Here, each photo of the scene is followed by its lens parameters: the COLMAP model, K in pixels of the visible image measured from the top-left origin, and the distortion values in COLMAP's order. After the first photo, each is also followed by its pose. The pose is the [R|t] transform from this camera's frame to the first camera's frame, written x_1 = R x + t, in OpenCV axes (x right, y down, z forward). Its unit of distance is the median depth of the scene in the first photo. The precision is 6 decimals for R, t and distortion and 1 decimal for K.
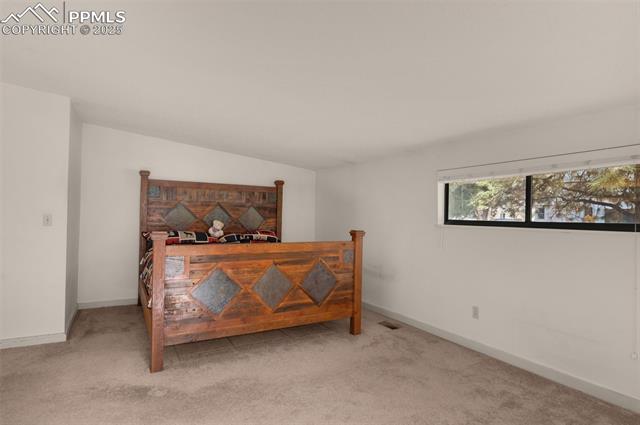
lens RADIAL K [[351.9, 0, 319.9], [0, 351.9, 214.1], [0, 0, 1]] dist [-0.001122, 0.000151]
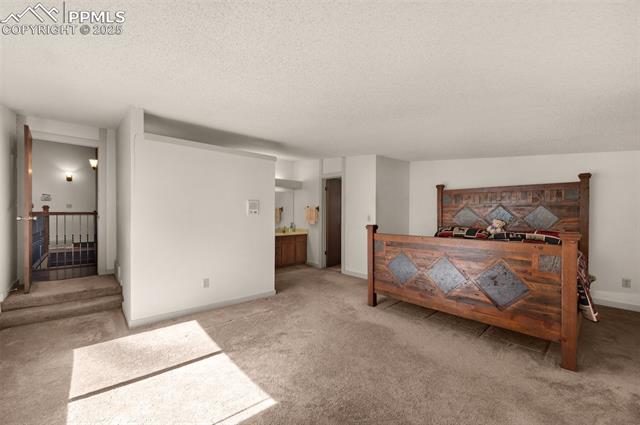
lens RADIAL K [[258.2, 0, 319.3], [0, 258.2, 214.6], [0, 0, 1]] dist [-0.014533, 0.003186]
pose [[0.211380, -0.016142, -0.977271, 0.418308], [0.008489, 0.999856, -0.014679, 0.009793], [0.977367, -0.005194, 0.211487, 0.284983]]
